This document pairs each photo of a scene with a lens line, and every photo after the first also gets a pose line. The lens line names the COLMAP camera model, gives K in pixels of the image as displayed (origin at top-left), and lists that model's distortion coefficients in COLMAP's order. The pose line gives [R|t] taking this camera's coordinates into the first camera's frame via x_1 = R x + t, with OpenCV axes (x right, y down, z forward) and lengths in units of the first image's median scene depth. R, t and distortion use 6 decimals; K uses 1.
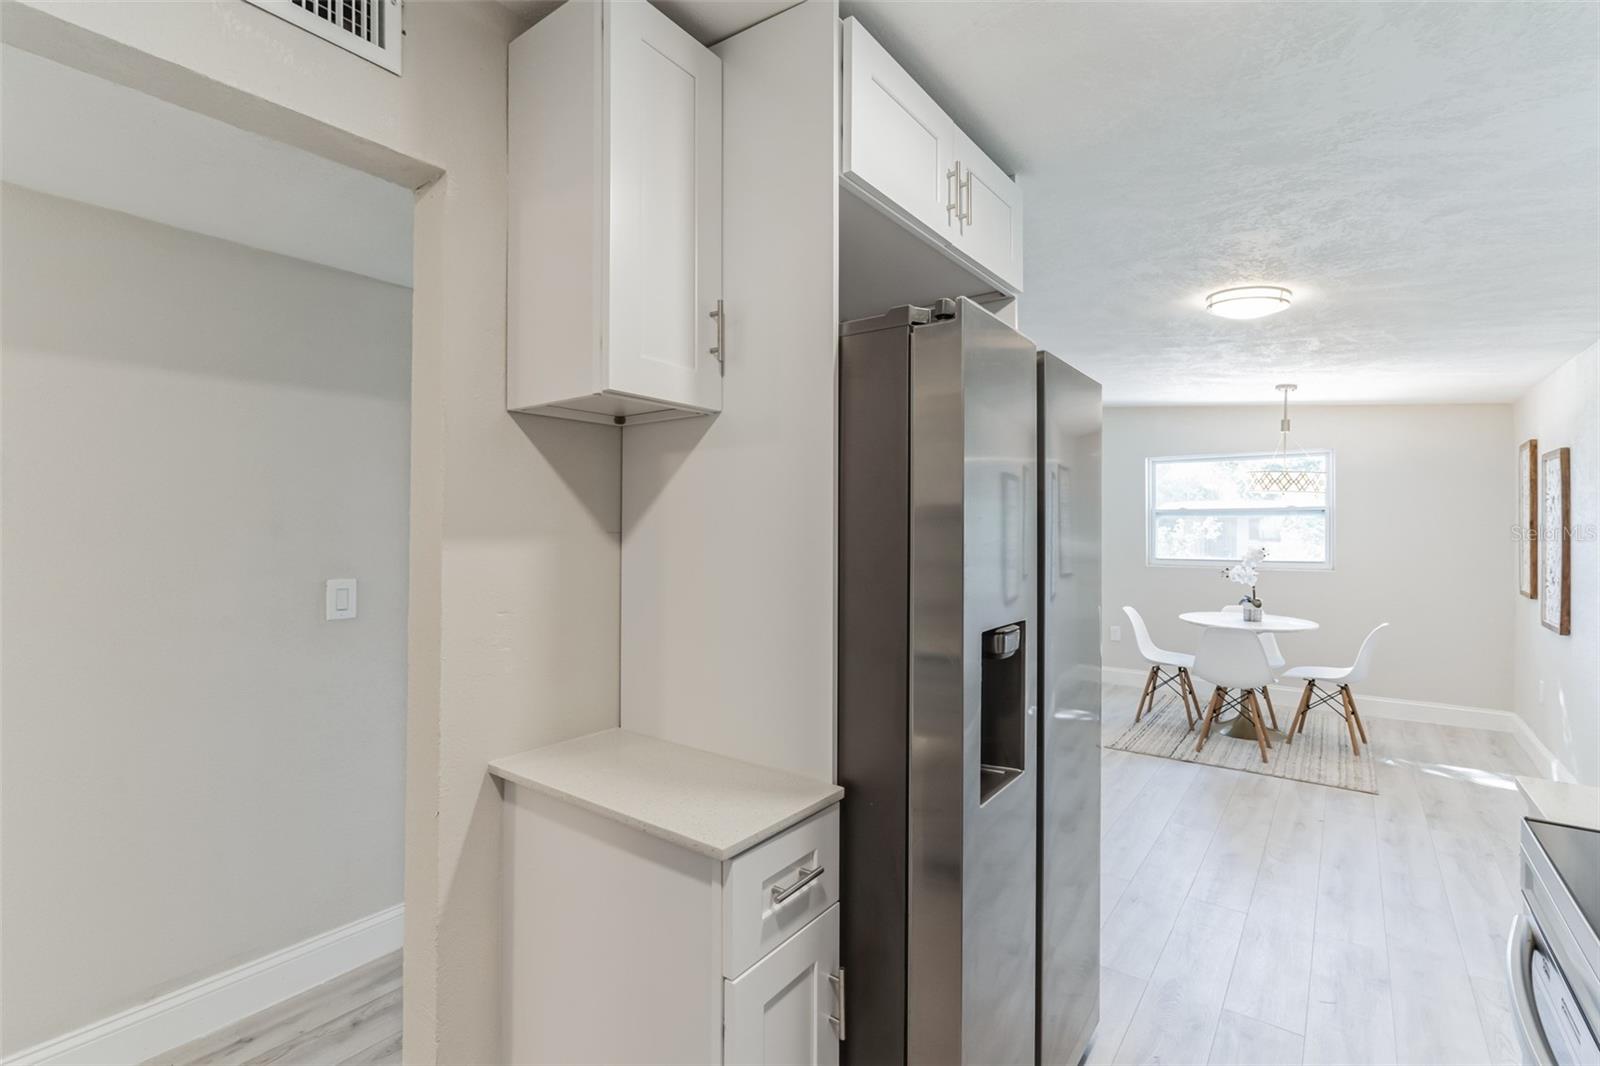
lens RADIAL K [[726.6, 0, 791.5], [0, 726.6, 528.0], [0, 0, 1]] dist [0.001238, 0.000351]
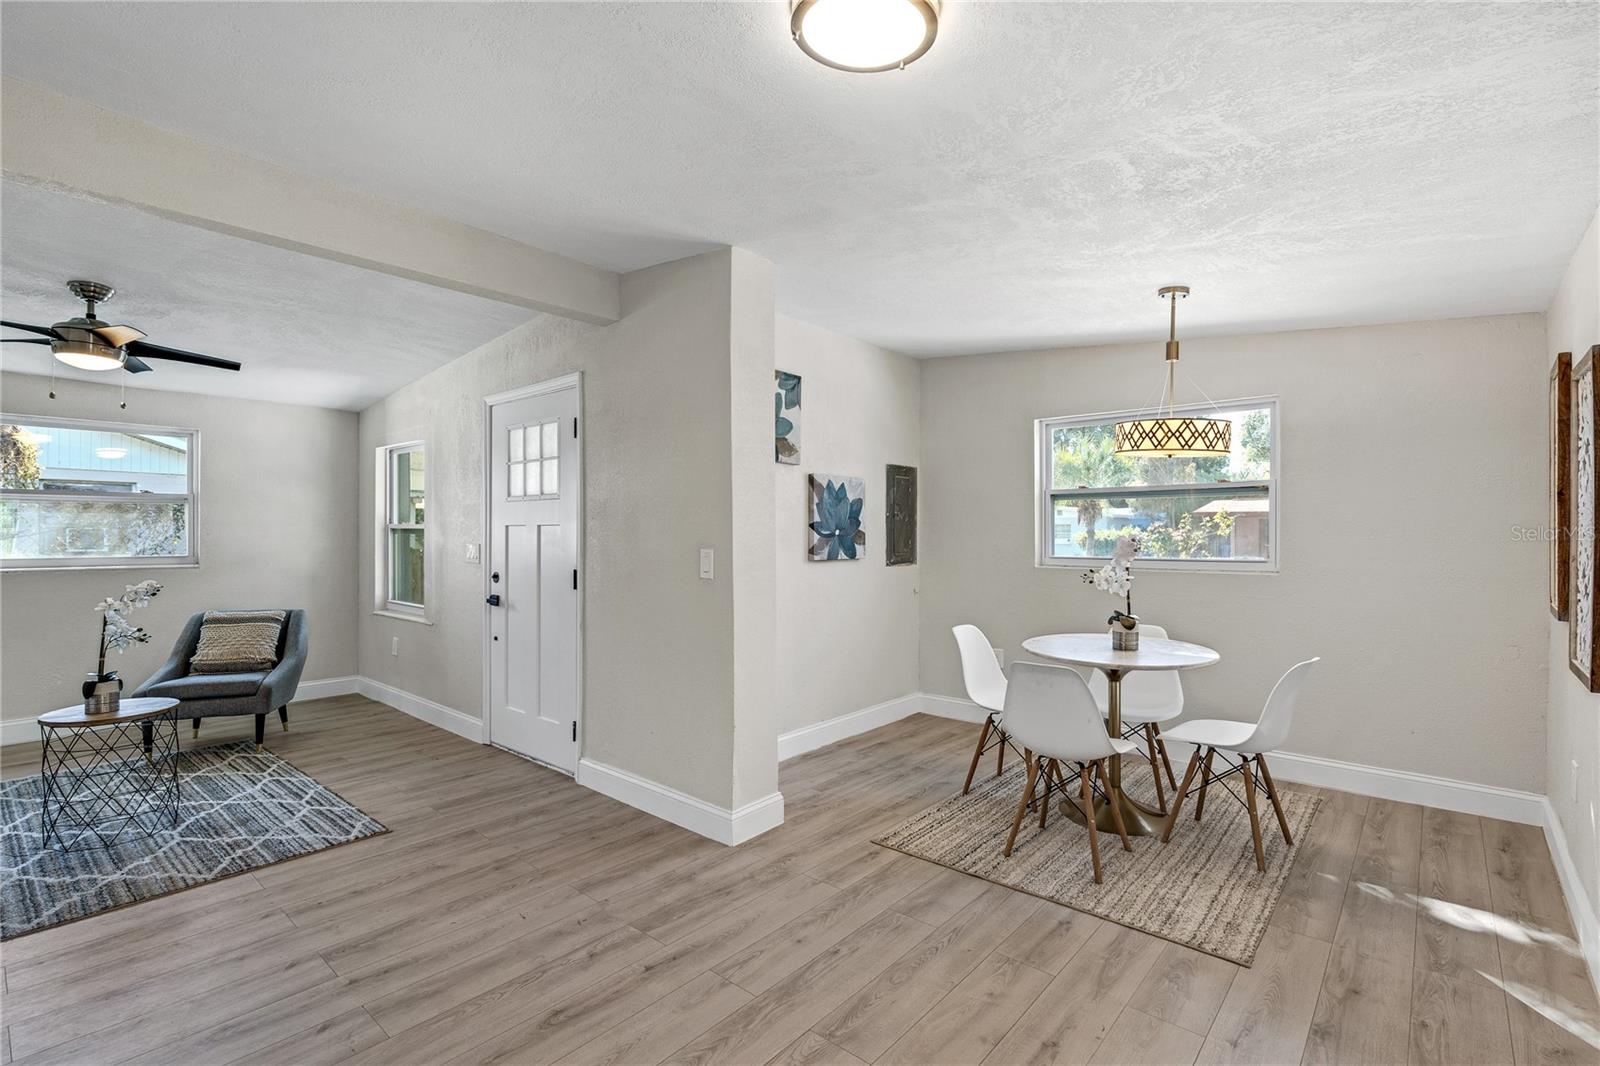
lens RADIAL K [[738.8, 0, 791.8], [0, 738.8, 535.6], [0, 0, 1]] dist [0.001343, 0.000475]
pose [[0.997607, -0.002923, -0.069071, 0.400641], [0.003413, 0.999970, 0.006977, 0.019784], [0.069049, -0.007196, 0.997587, 0.327714]]
